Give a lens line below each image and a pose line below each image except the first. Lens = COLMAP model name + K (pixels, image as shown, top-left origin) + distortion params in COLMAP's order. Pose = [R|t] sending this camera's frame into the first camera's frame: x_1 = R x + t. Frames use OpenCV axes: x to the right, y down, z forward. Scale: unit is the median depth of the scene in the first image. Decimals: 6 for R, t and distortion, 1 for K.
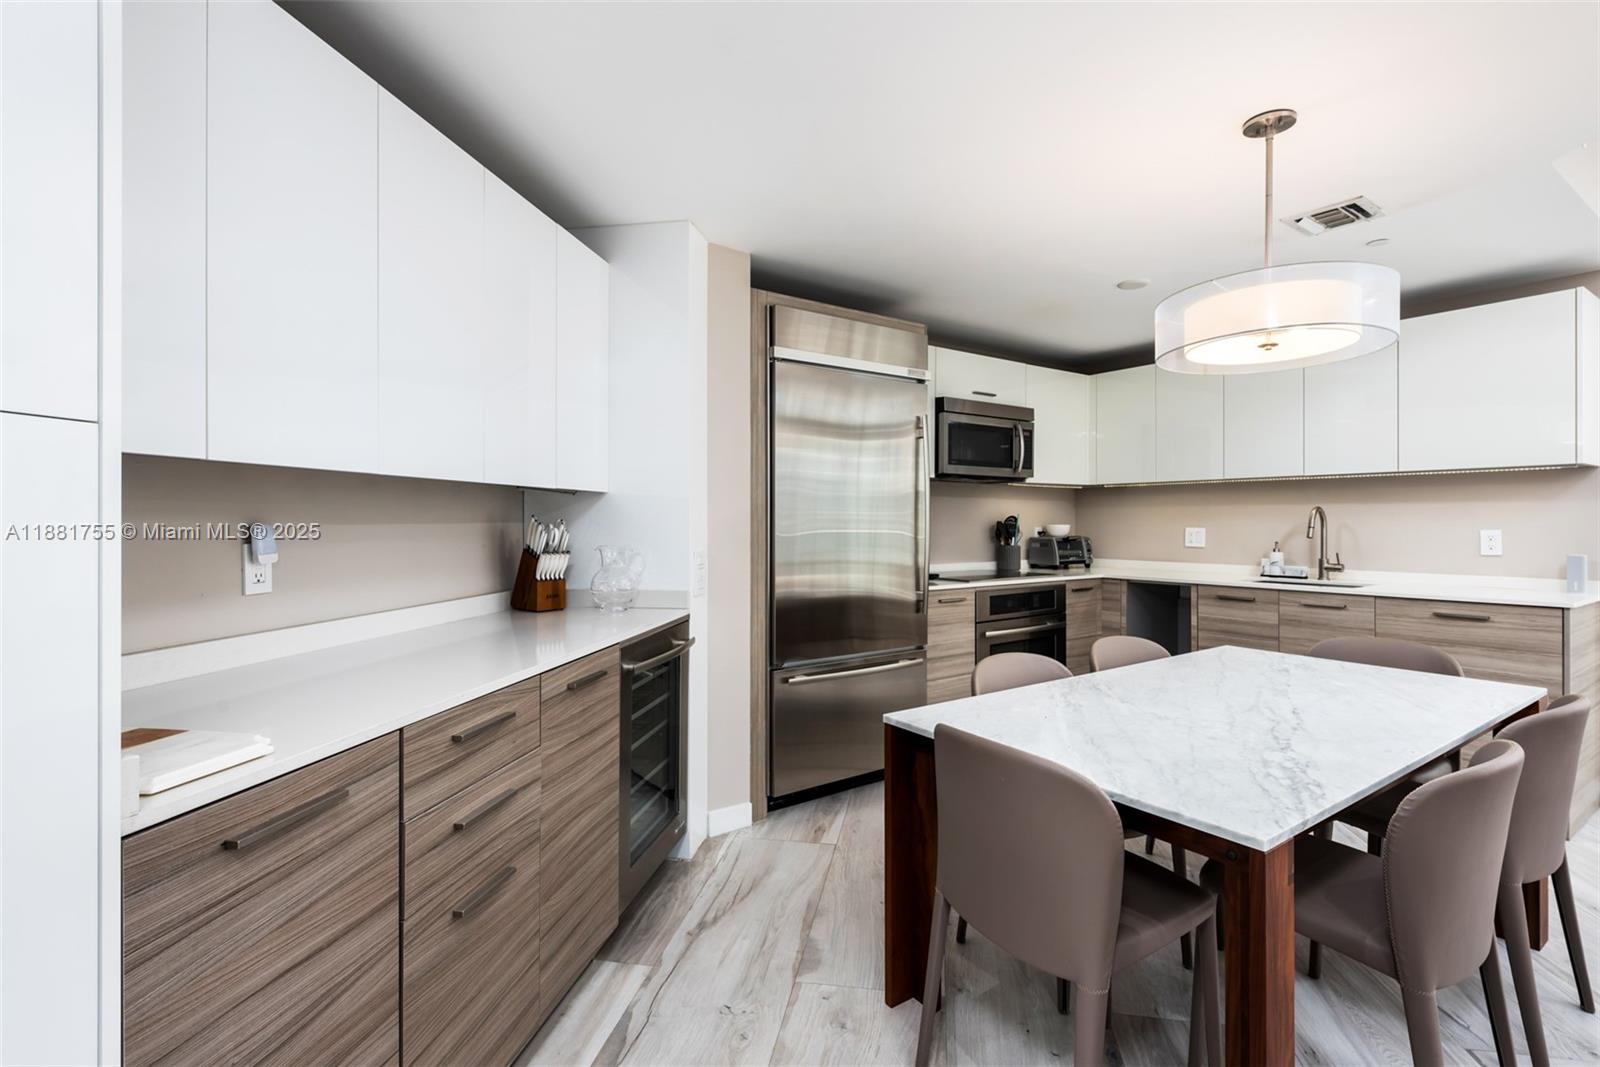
lens RADIAL K [[729.2, 0, 833.3], [0, 729.2, 518.8], [0, 0, 1]] dist [0.012153, -0.003254]
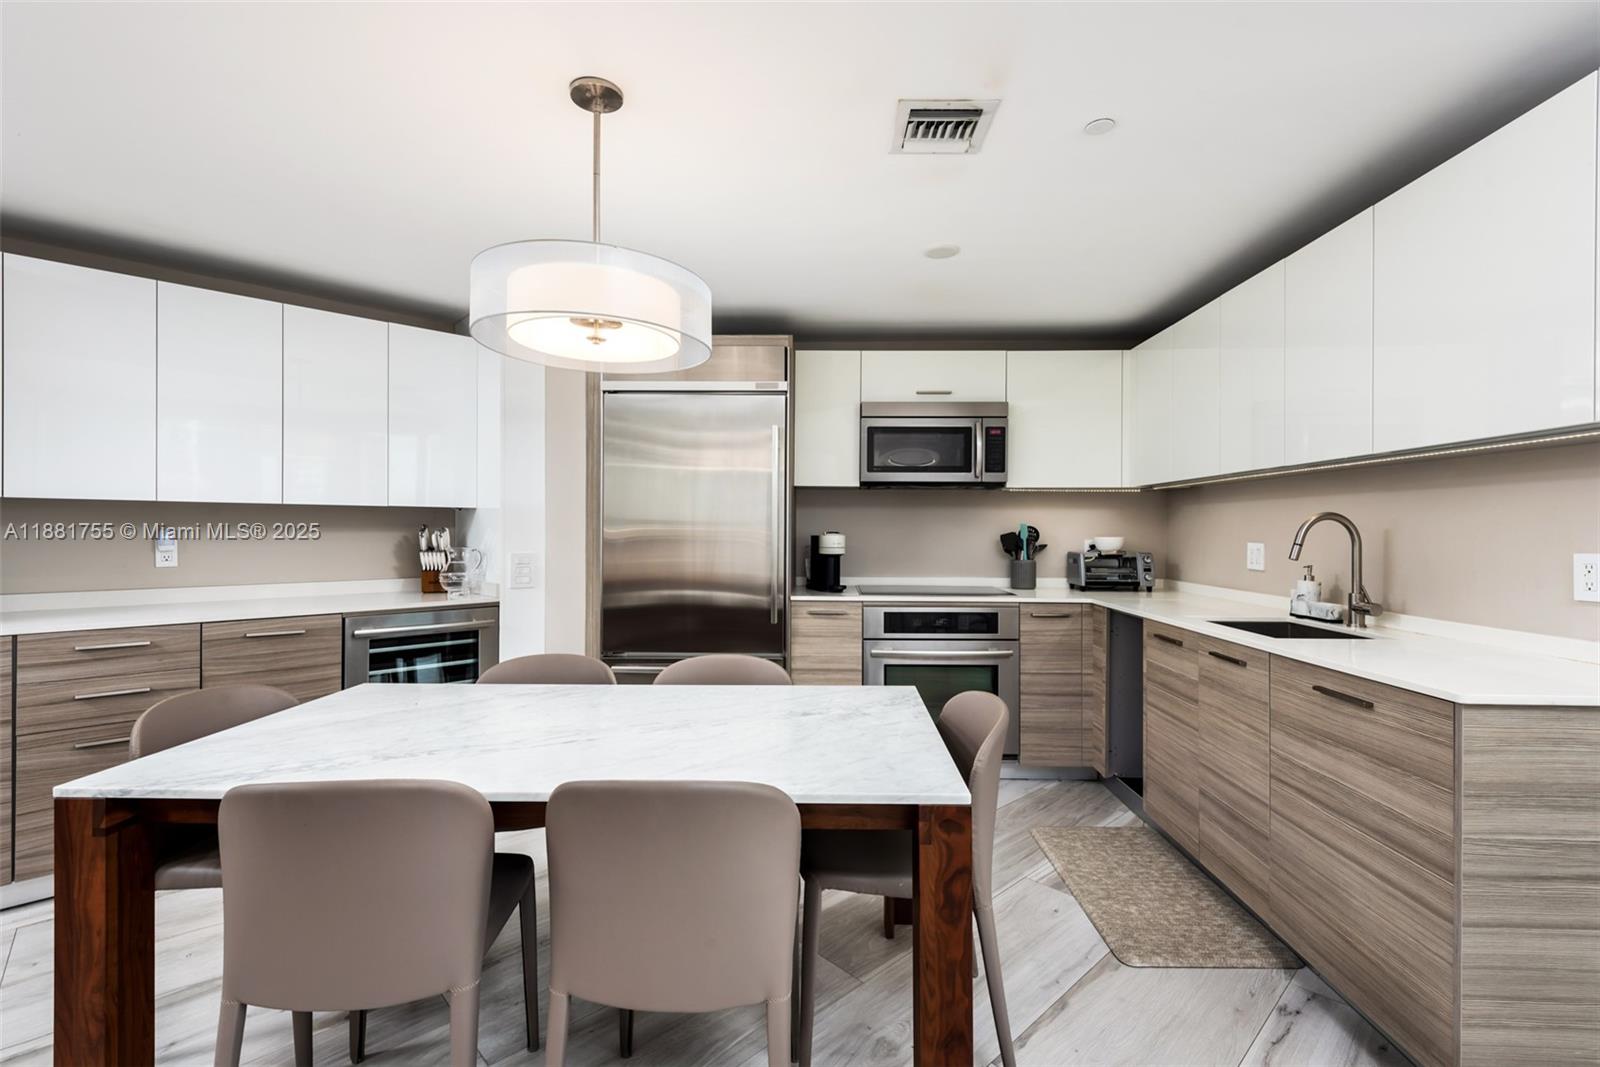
lens RADIAL K [[700.1, 0, 825.8], [0, 700.1, 529.1], [0, 0, 1]] dist [0.010761, -0.001732]
pose [[0.805092, 0.003798, -0.593138, 0.764291], [-0.004752, 0.999989, -0.000048, 0.000625], [0.593131, 0.002857, 0.805101, 0.267912]]
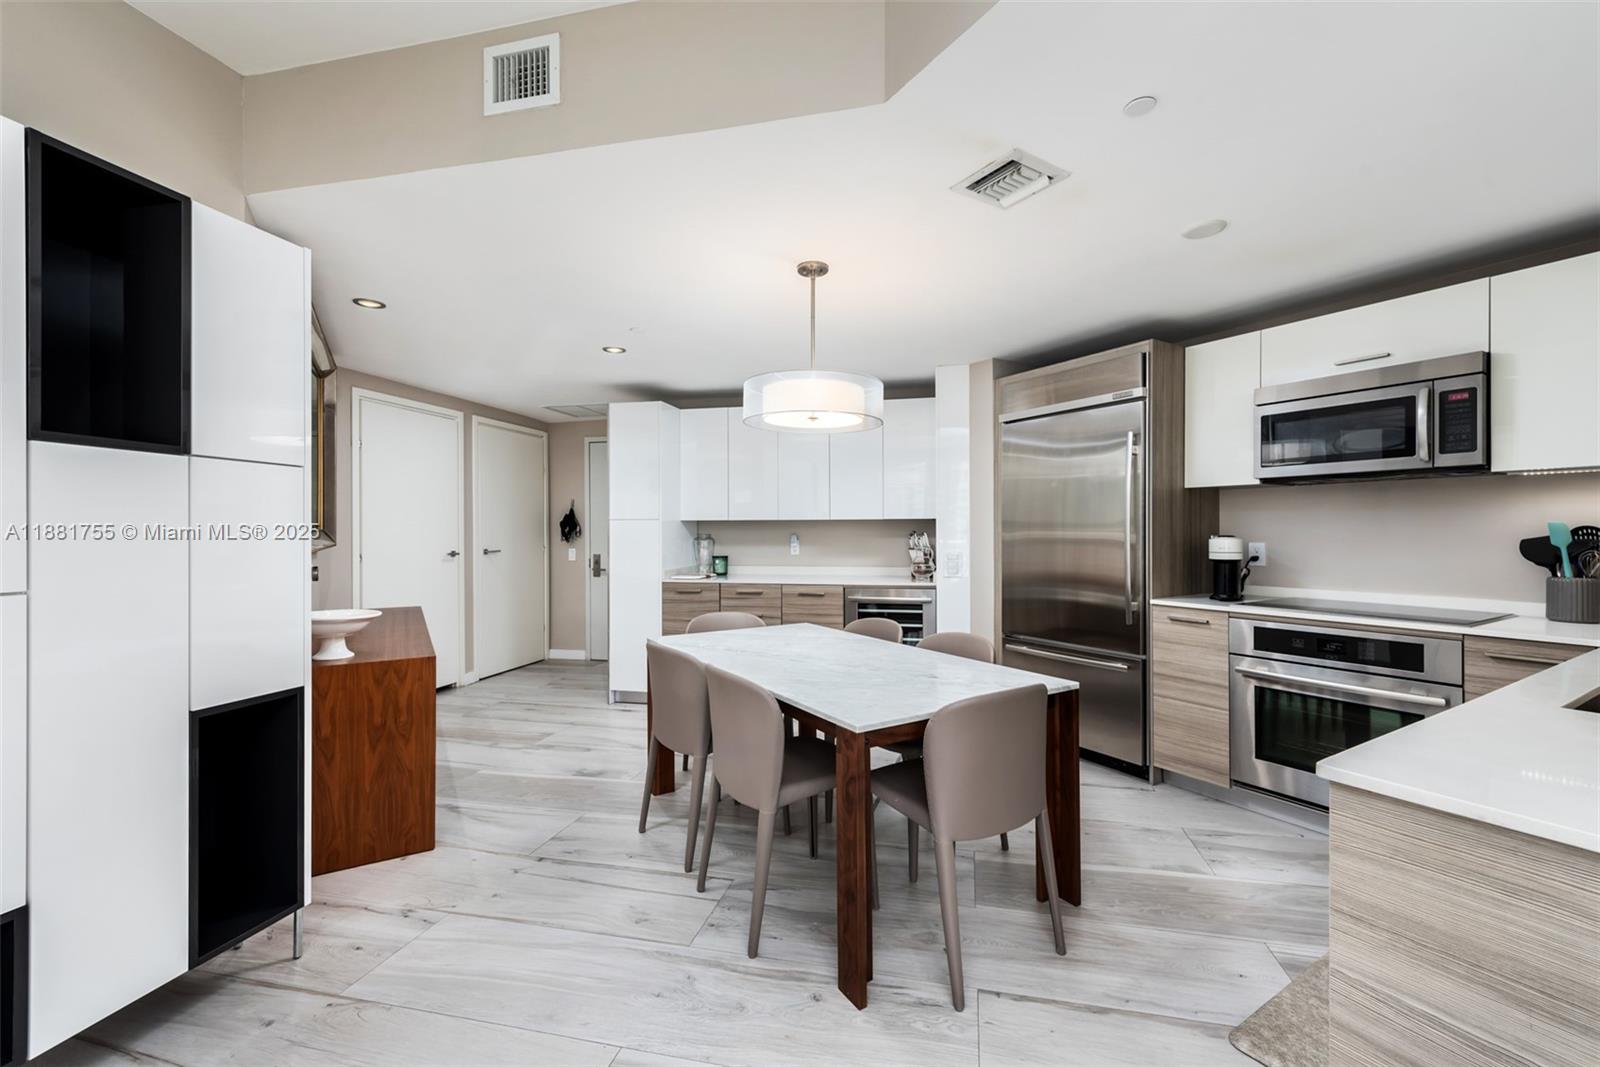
lens RADIAL K [[659.3, 0, 820.9], [0, 659.3, 533.7], [0, 0, 1]] dist [0.016587, -0.004052]
pose [[-0.045762, 0.004907, -0.998940, 1.100263], [0.003713, 0.999982, 0.004742, -0.004240], [0.998945, -0.003492, -0.045779, 0.613436]]
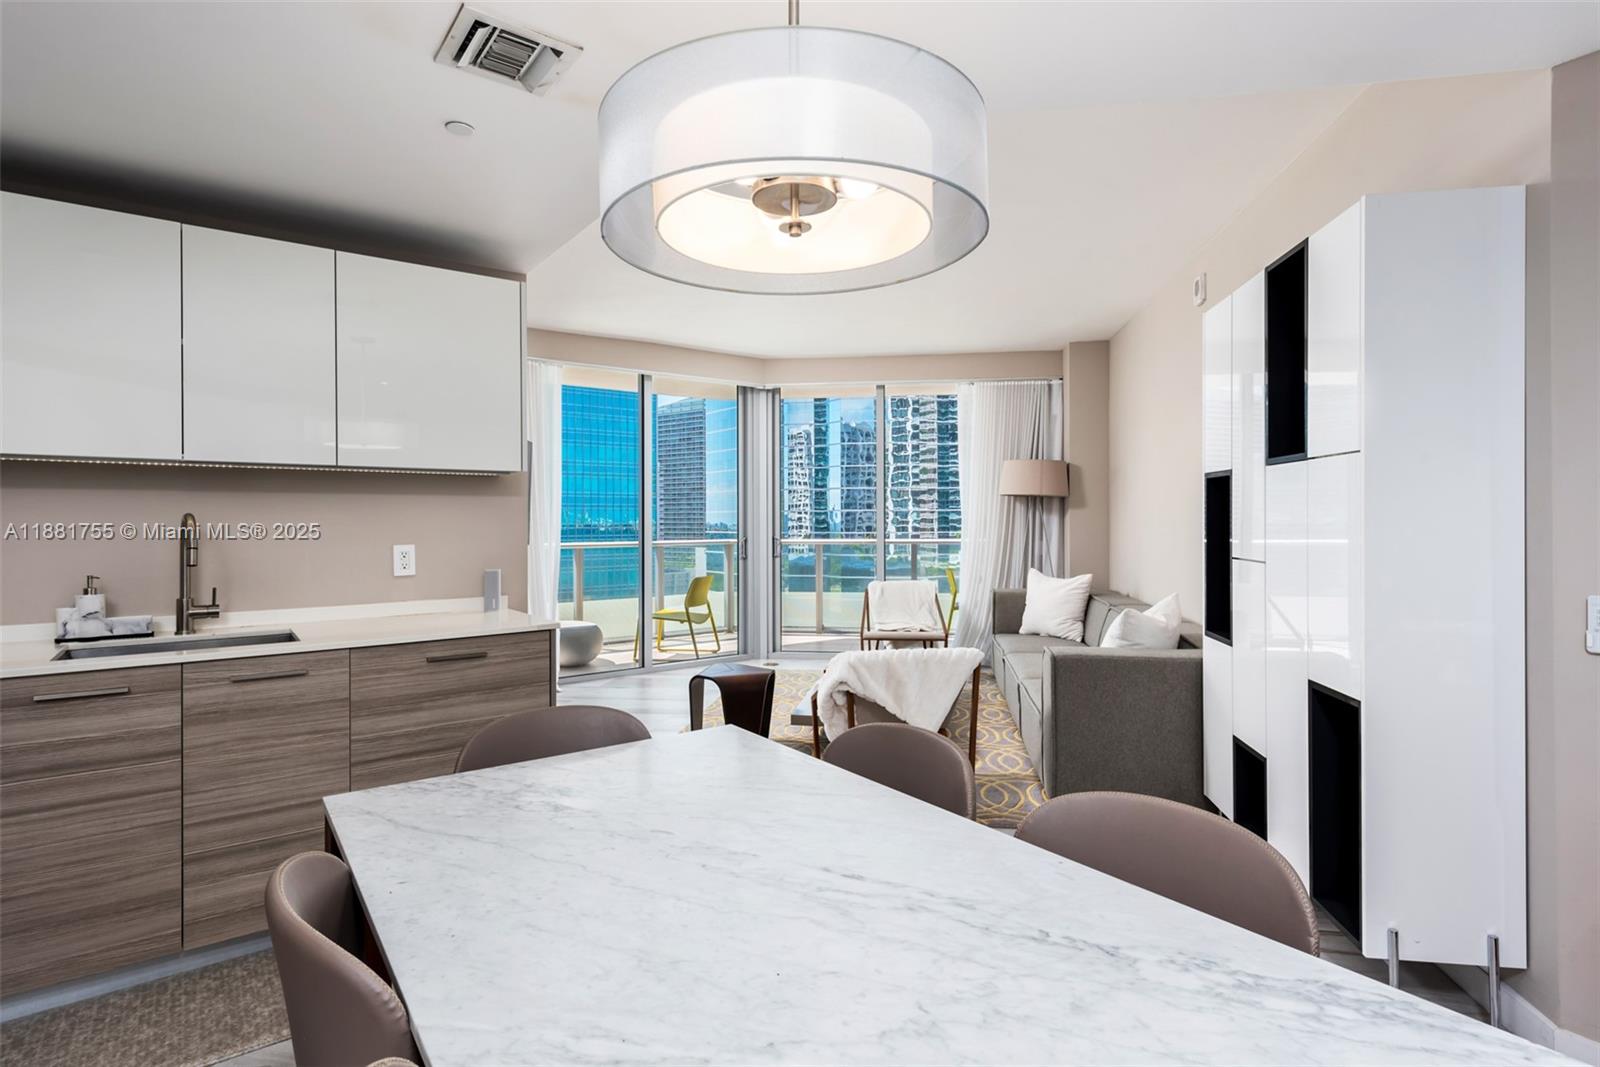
lens RADIAL K [[786.9, 0, 804.7], [0, 786.9, 524.6], [0, 0, 1]] dist [0.004238, -0.000498]
pose [[-0.022055, -0.002286, 0.999754, 0.002362], [0.002426, 0.999994, 0.002340, -0.008956], [-0.999754, 0.002477, -0.022049, 0.577487]]
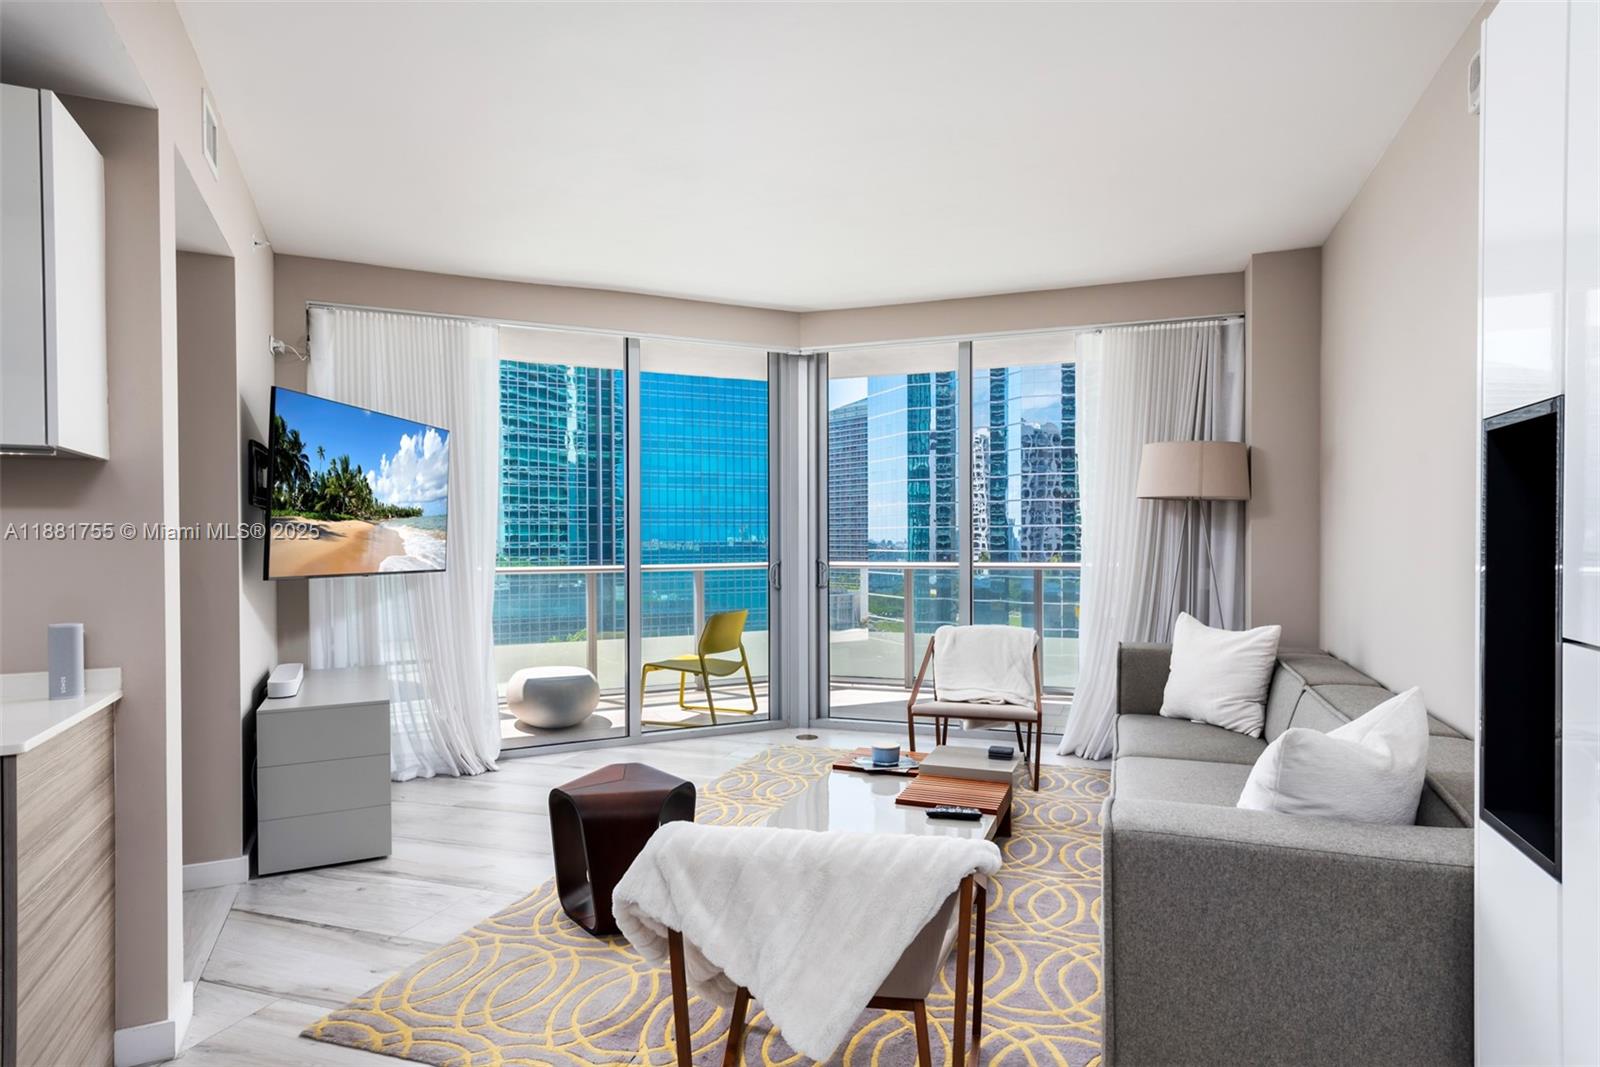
lens RADIAL K [[874.1, 0, 805.2], [0, 874.1, 546.7], [0, 0, 1]] dist [0.009768, -0.006793]
pose [[0.177472, -0.007483, 0.984097, 0.442442], [0.001942, 0.999972, 0.007253, -0.008790], [-0.984124, 0.000624, 0.177481, 0.333559]]
